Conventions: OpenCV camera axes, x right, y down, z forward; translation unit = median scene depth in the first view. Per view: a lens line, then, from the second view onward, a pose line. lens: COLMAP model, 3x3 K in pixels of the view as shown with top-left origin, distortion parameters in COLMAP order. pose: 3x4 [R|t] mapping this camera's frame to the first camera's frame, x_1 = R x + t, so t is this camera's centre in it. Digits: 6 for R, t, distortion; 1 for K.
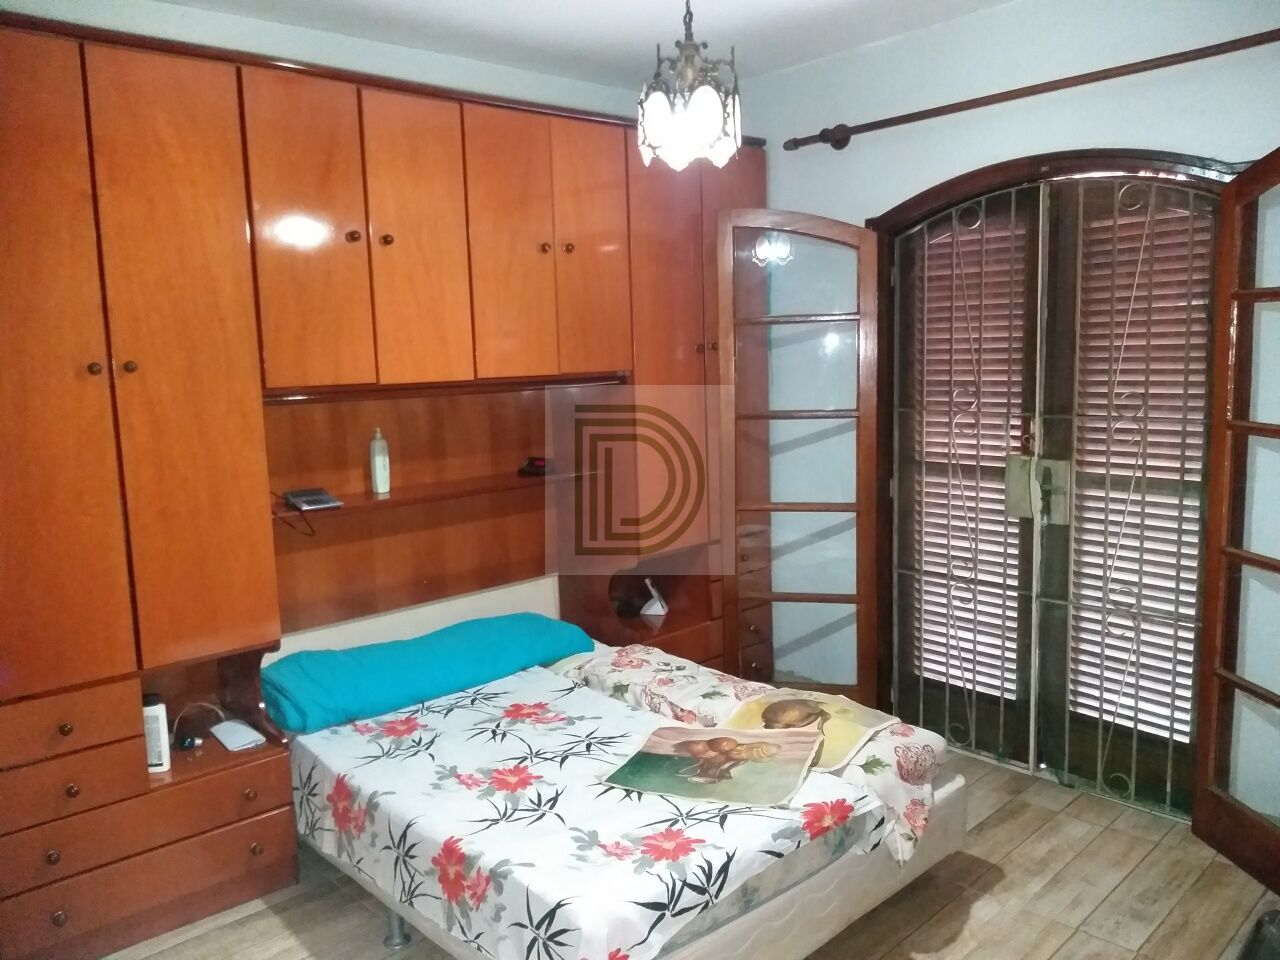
lens RADIAL K [[990.4, 0, 631.9], [0, 990.4, 474.5], [0, 0, 1]] dist [0.068251, -0.133628]
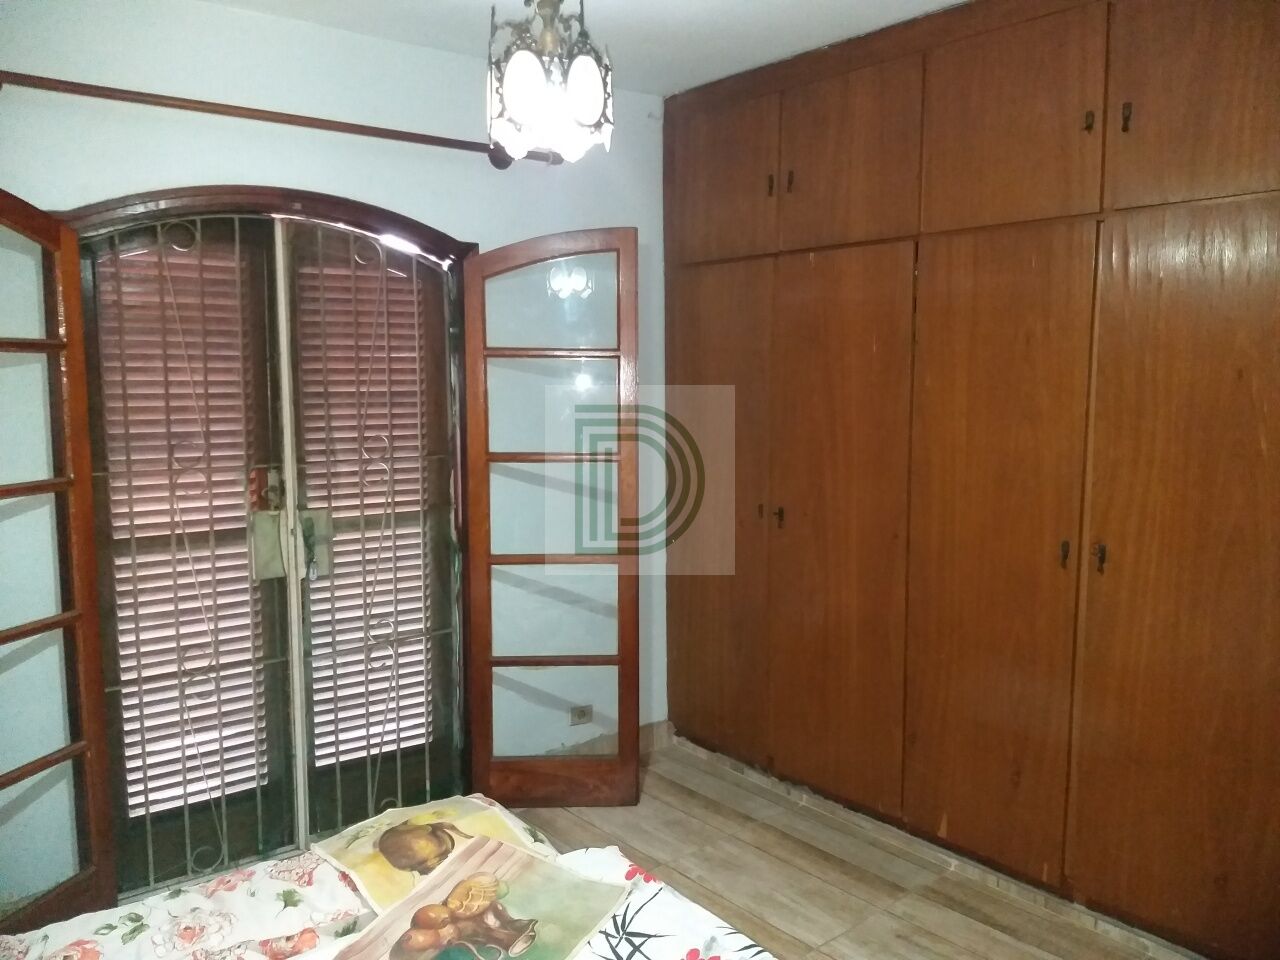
lens RADIAL K [[990.4, 0, 631.9], [0, 990.4, 474.5], [0, 0, 1]] dist [0.068251, -0.133628]
pose [[0.061780, -0.069958, 0.995635, -0.511347], [0.129829, 0.989629, 0.061480, -0.067373], [-0.989610, 0.125464, 0.070222, 0.628115]]
